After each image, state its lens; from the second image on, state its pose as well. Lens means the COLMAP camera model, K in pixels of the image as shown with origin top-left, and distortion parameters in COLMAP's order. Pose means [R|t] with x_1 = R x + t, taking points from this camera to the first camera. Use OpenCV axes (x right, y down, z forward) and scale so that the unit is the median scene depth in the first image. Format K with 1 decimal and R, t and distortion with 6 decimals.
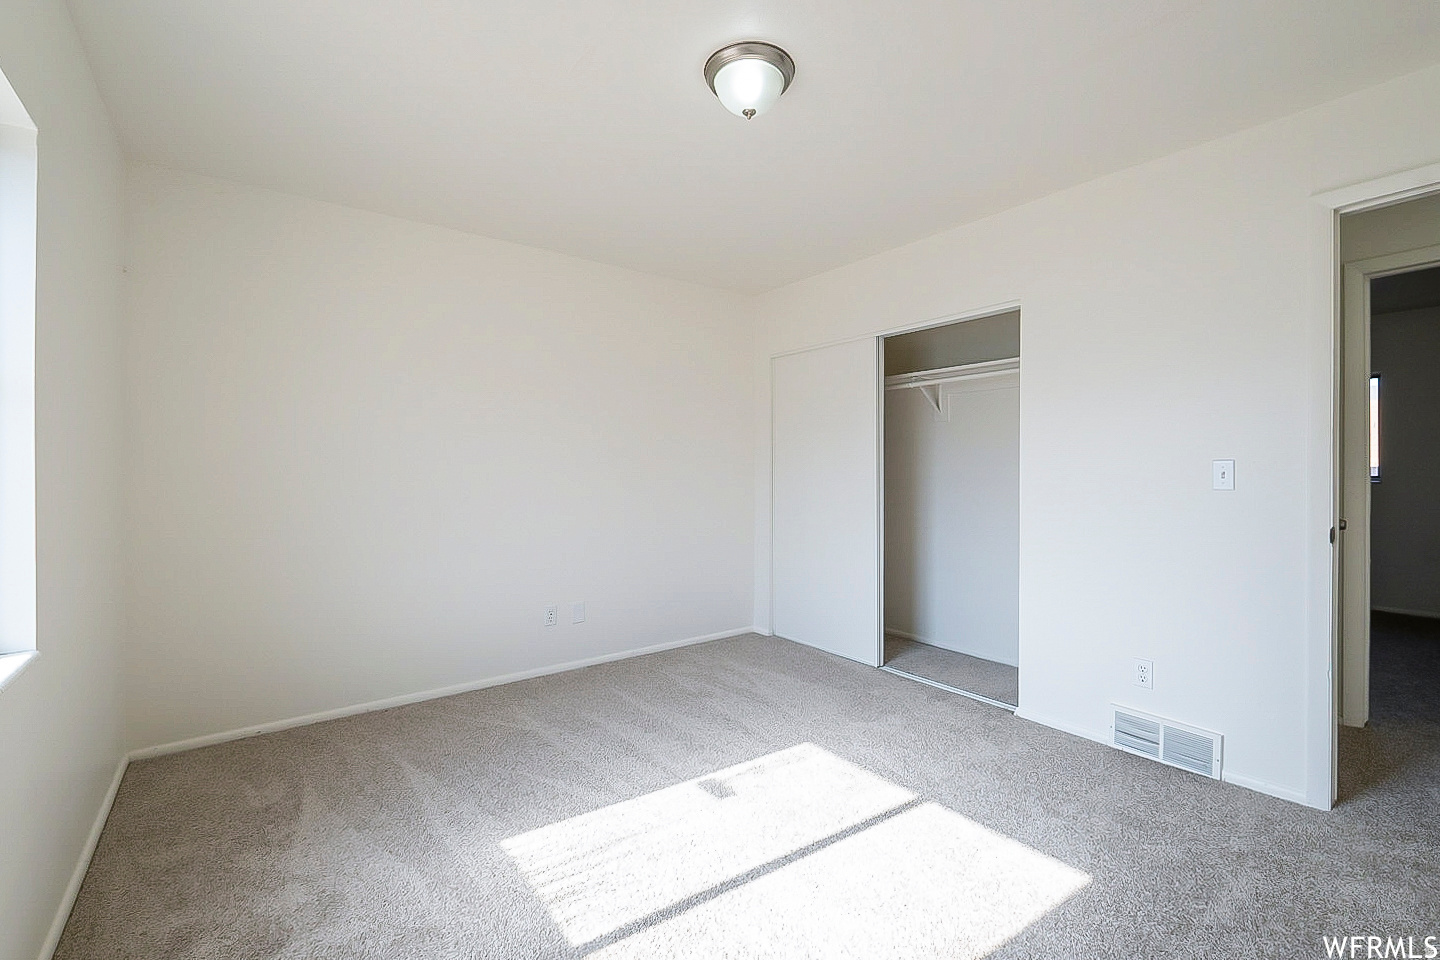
lens RADIAL K [[655.2, 0, 716.6], [0, 655.2, 474.0], [0, 0, 1]] dist [0.007240, -0.002580]
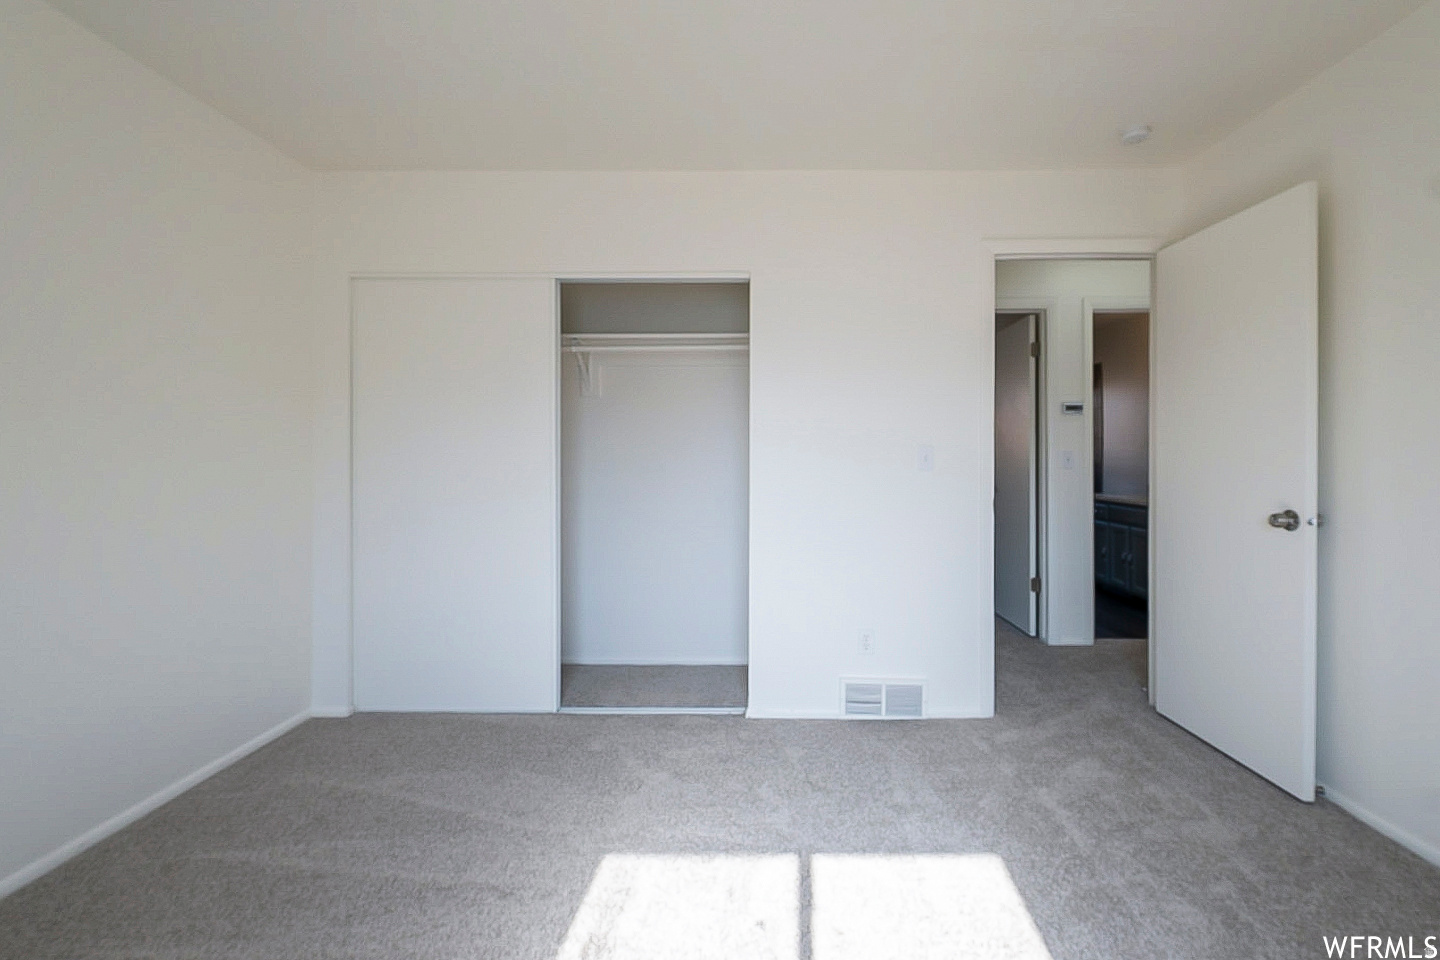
lens RADIAL K [[655.2, 0, 739.2], [0, 655.2, 460.0], [0, 0, 1]] dist [0.007240, -0.002580]
pose [[0.591602, -0.007729, 0.806193, -0.301611], [0.005213, 0.999970, 0.005761, -0.003338], [-0.806213, 0.000795, 0.591624, 0.463801]]
